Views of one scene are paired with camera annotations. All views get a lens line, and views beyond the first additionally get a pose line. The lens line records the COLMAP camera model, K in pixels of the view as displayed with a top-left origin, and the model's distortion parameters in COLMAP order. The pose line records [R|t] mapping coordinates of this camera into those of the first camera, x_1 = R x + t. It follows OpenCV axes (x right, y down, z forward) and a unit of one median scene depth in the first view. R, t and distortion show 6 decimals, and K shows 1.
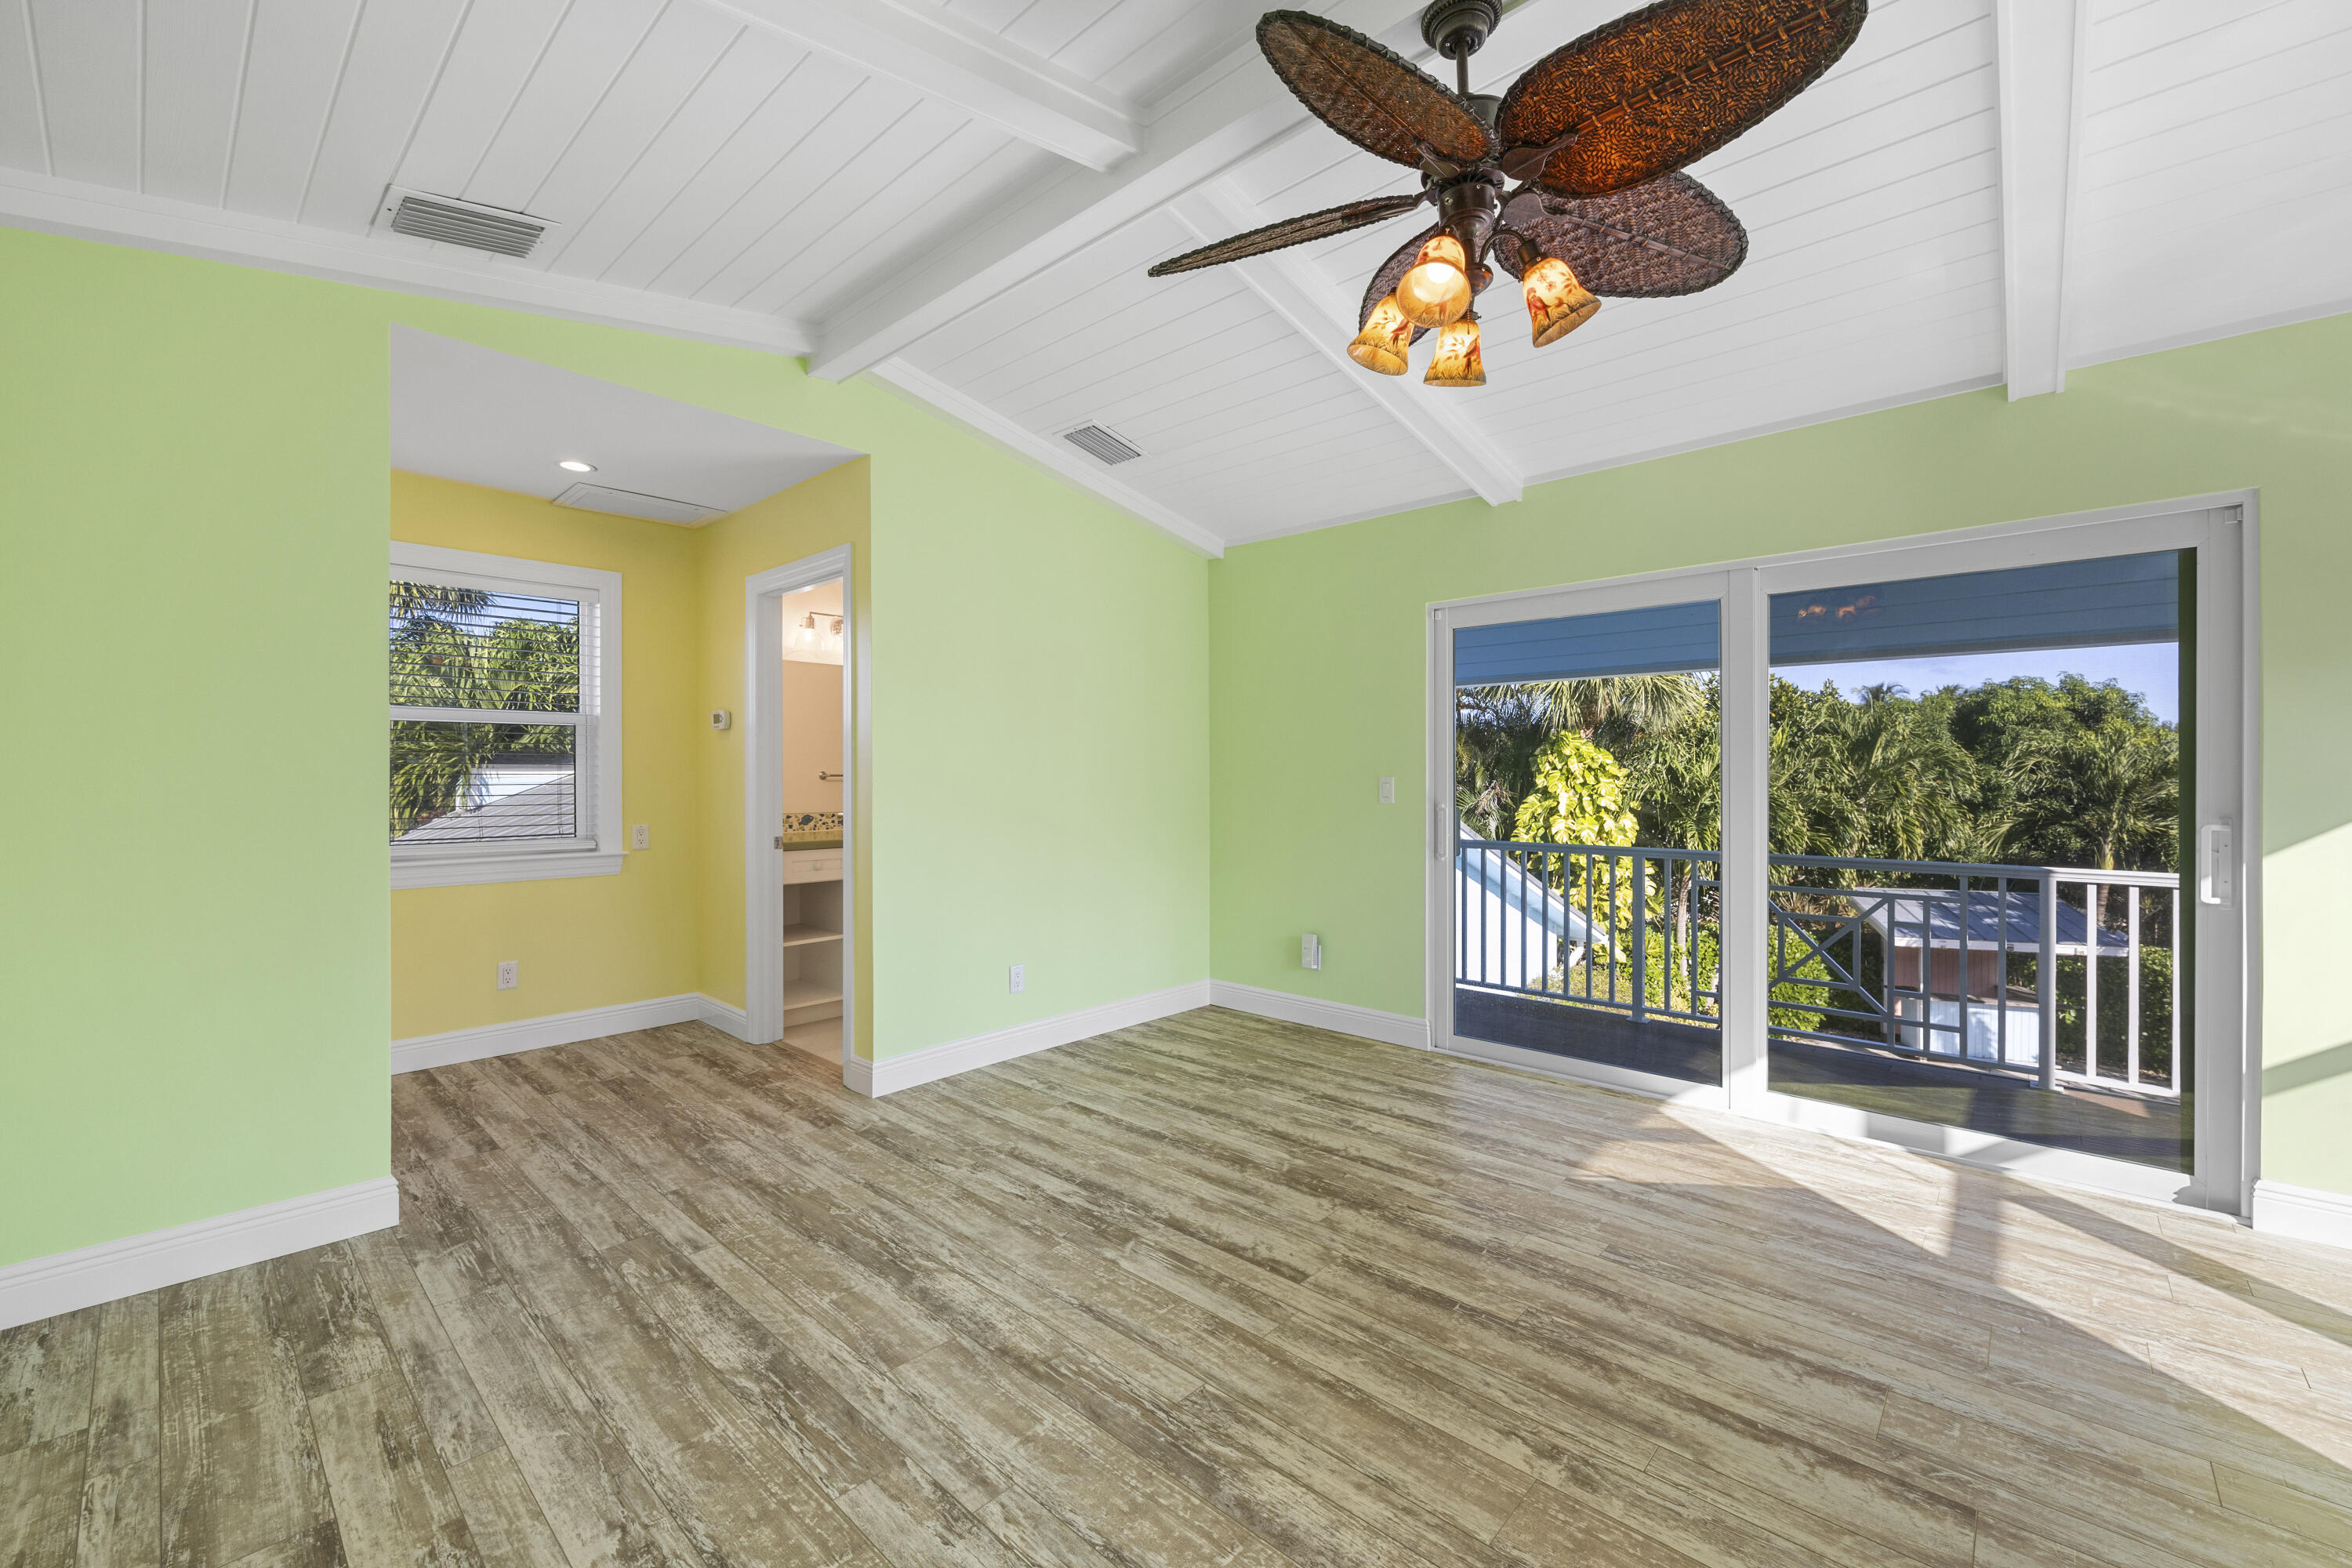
lens RADIAL K [[945.2, 0, 1169.9], [0, 945.2, 780.0], [0, 0, 1]] dist [-0.002381, -0.000246]
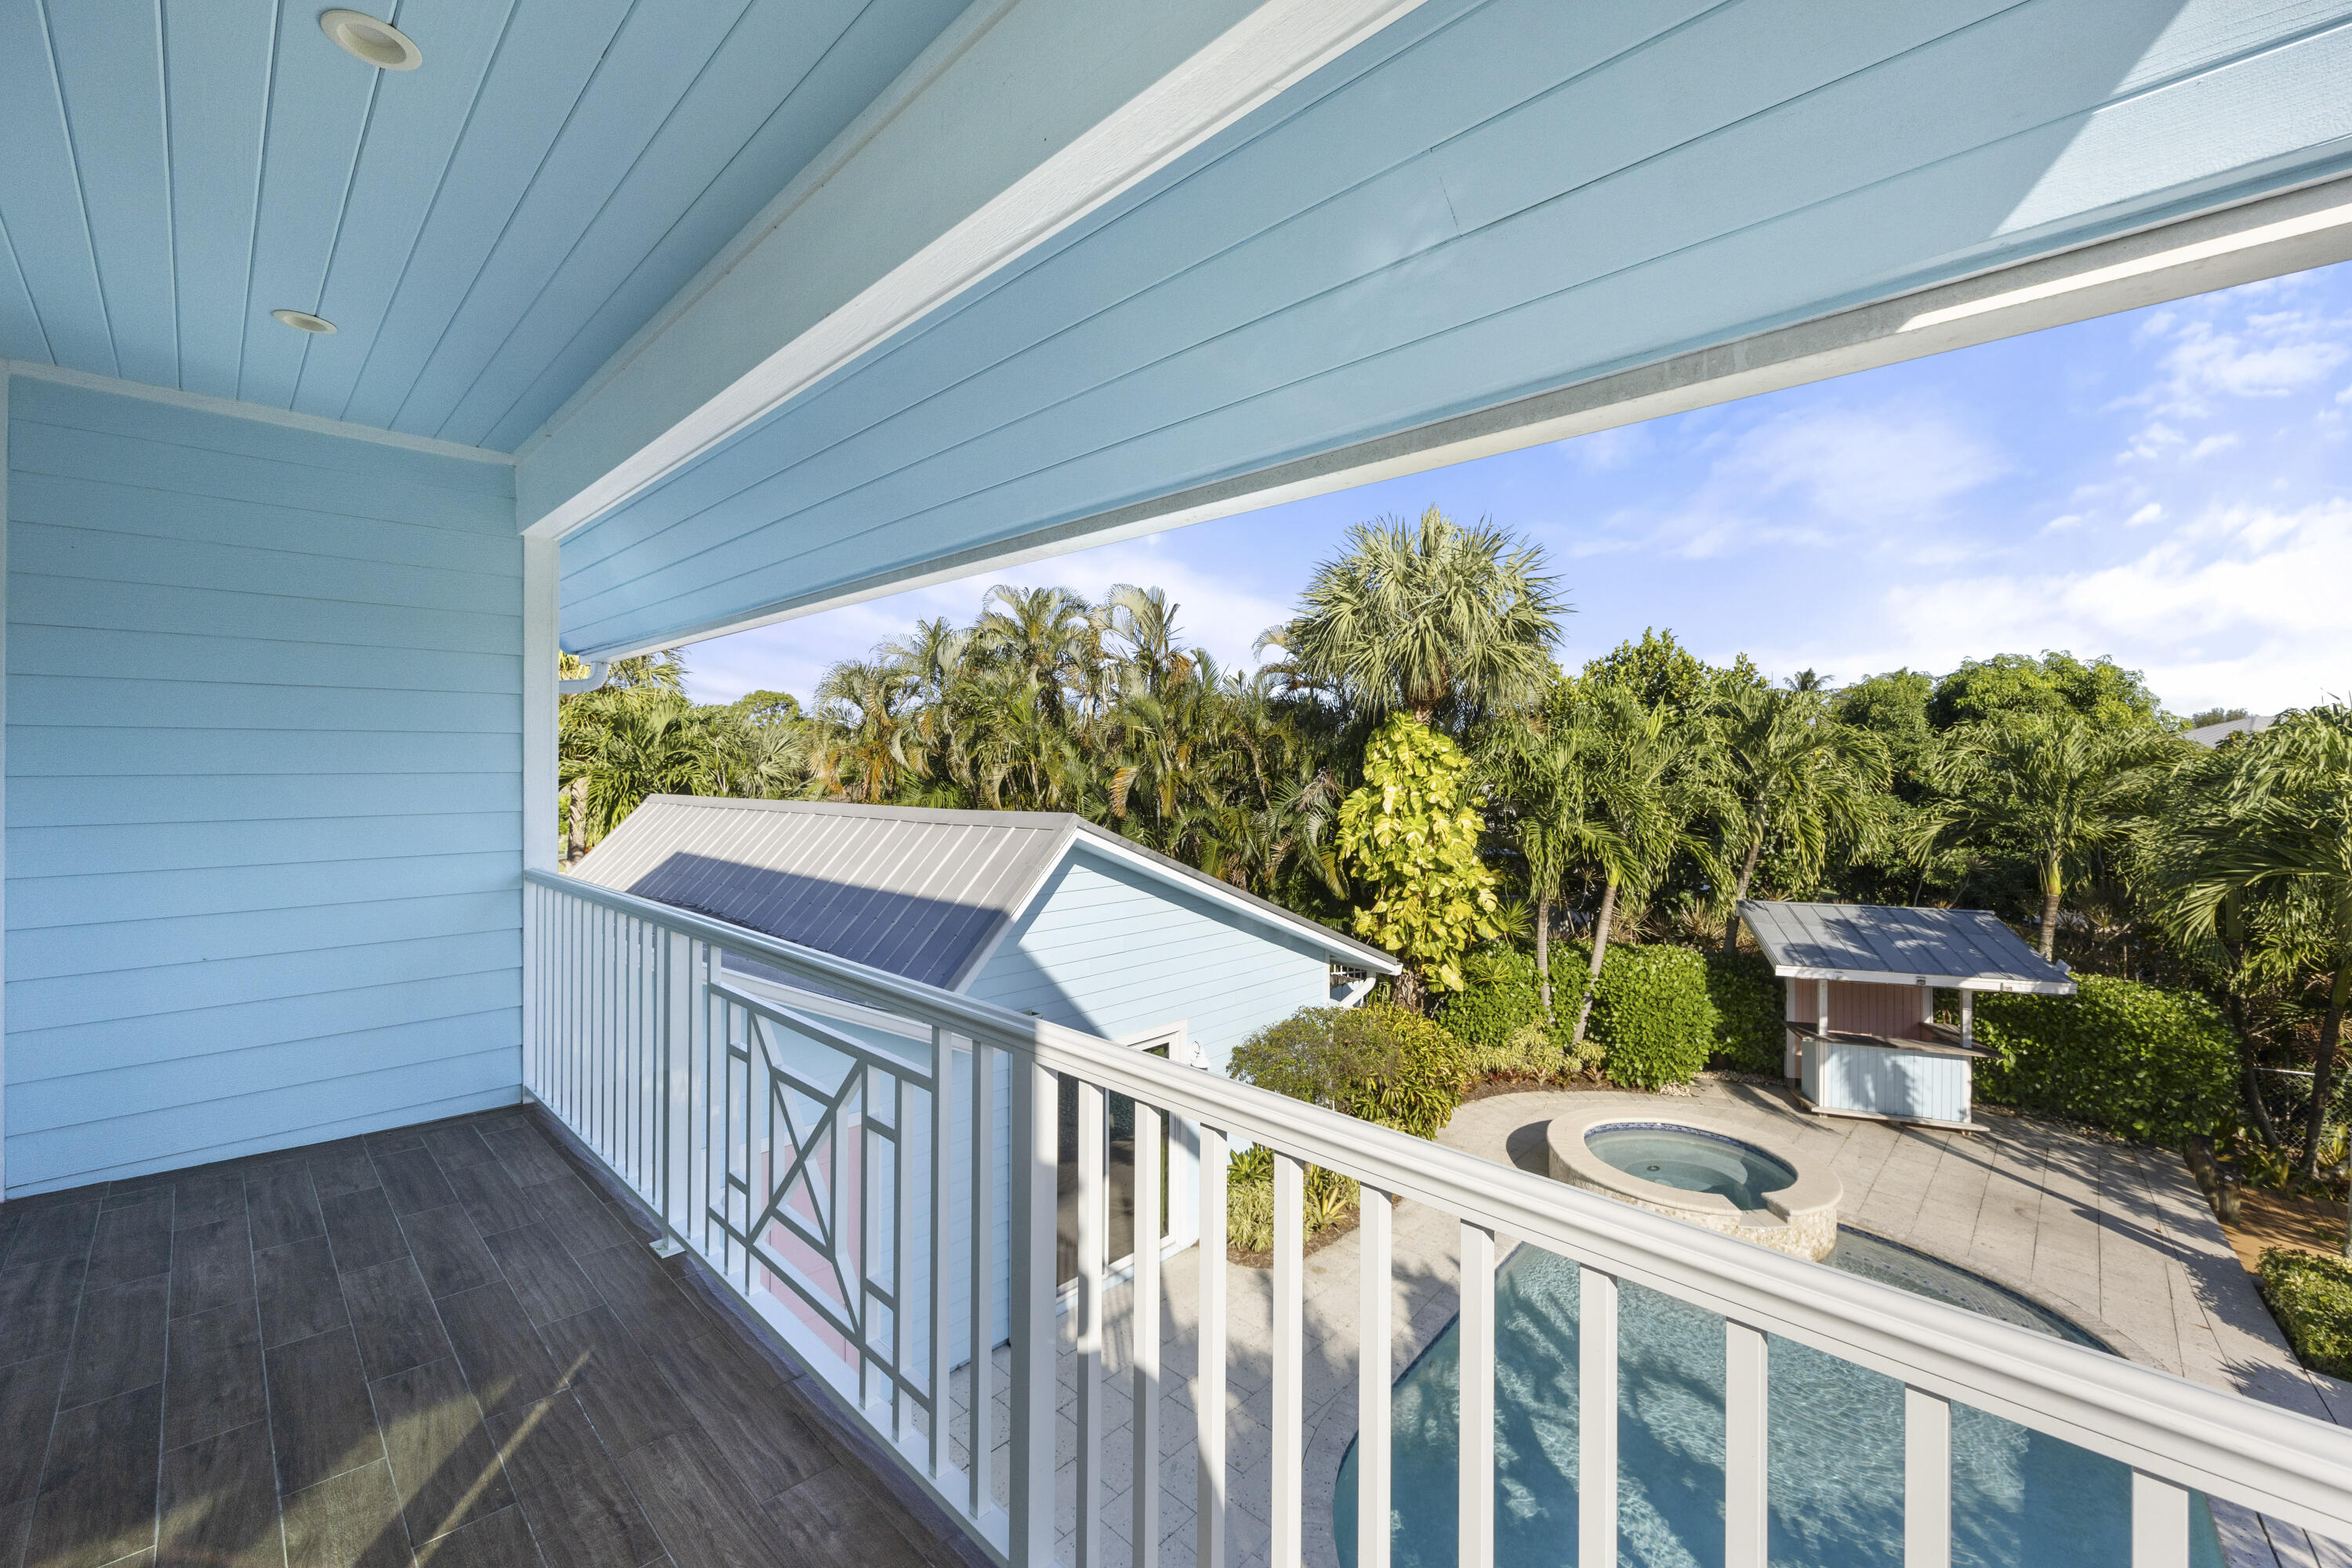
lens RADIAL K [[945.2, 0, 1162.1], [0, 945.2, 762.6], [0, 0, 1]] dist [-0.002381, -0.000246]
pose [[0.999402, 0.000919, -0.034561, 1.128674], [-0.001164, 0.999974, -0.007058, -0.007436], [0.034554, 0.007094, 0.999378, 0.720766]]
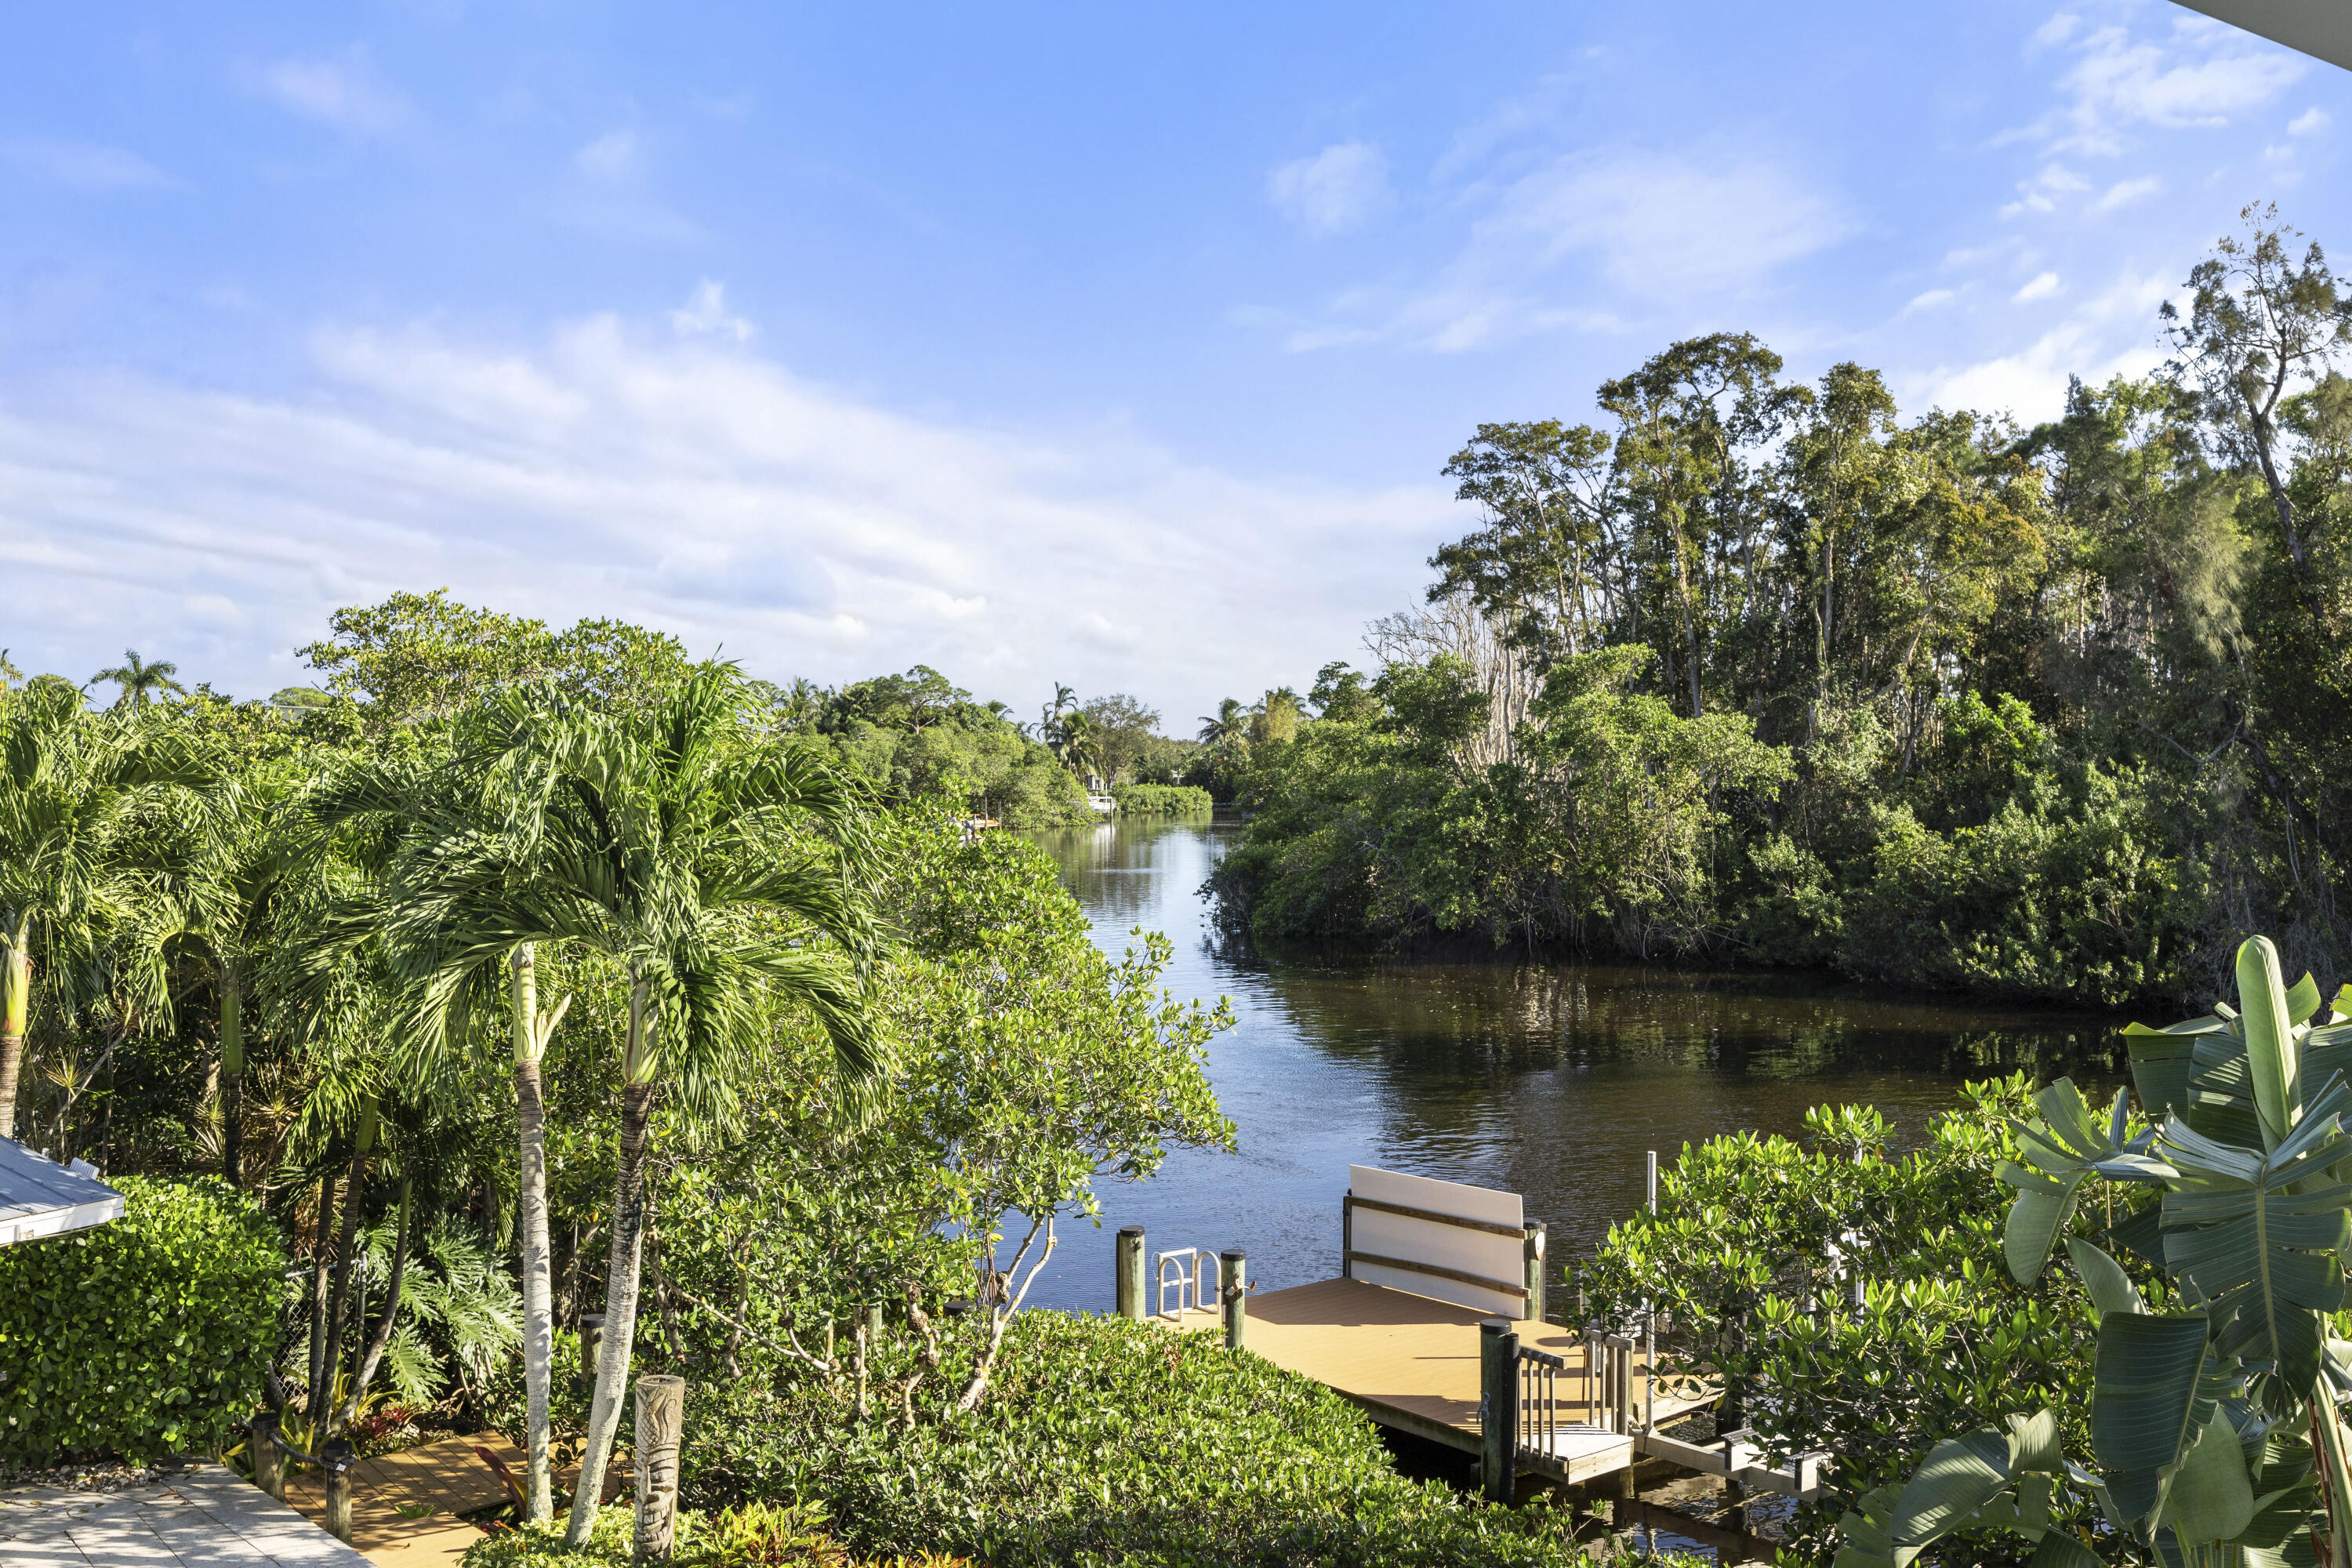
lens RADIAL K [[2234.6, 0, 1162.6], [0, 2234.6, 767.7], [0, 0, 1]] dist [-0.013980, 0.000000]
pose [[0.171602, 0.000167, 0.985166, 0.537200], [0.015774, 0.999871, -0.002917, -0.005954], [-0.985040, 0.016040, 0.171577, 1.514000]]
